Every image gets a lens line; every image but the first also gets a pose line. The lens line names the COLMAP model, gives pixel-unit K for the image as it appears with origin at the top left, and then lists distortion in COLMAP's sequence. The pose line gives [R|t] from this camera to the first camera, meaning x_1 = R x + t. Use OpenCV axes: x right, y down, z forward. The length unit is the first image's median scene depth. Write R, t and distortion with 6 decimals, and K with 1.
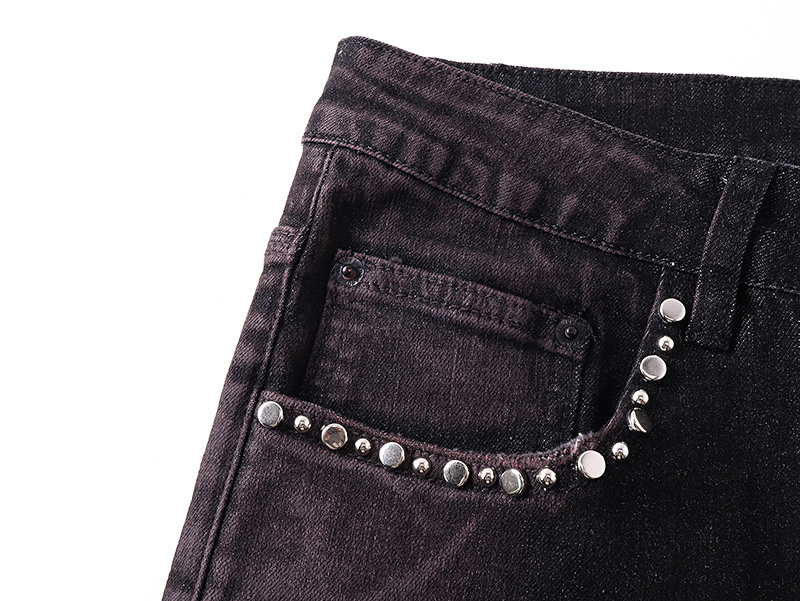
lens RADIAL K [[892.6, 0, 399.0], [0, 892.6, 304.3], [0, 0, 1]] dist [0.022761, 0.000000]
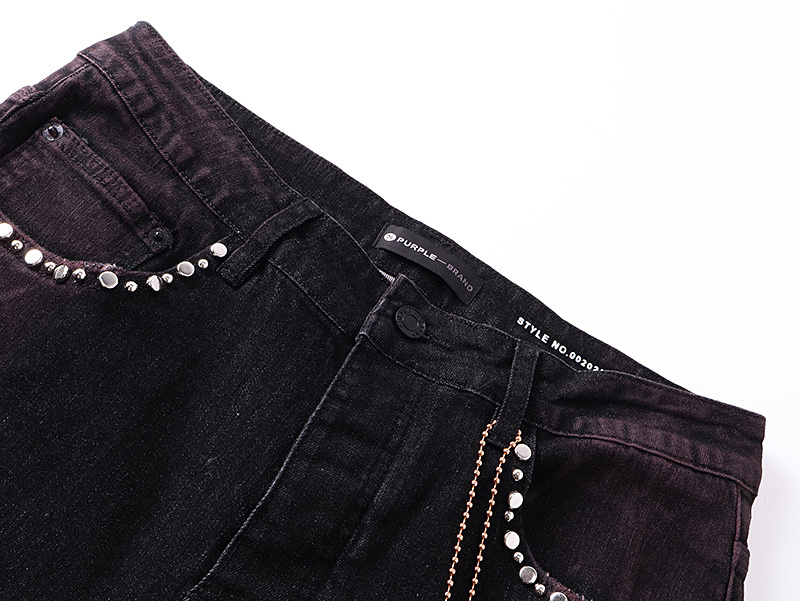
lens RADIAL K [[892.6, 0, 402.5], [0, 892.6, 298.7], [0, 0, 1]] dist [0.022761, 0.000000]
pose [[0.853898, 0.508506, 0.110812, 0.430944], [-0.471151, 0.845748, -0.250455, 0.308233], [-0.221077, 0.161654, 0.961766, -0.555166]]
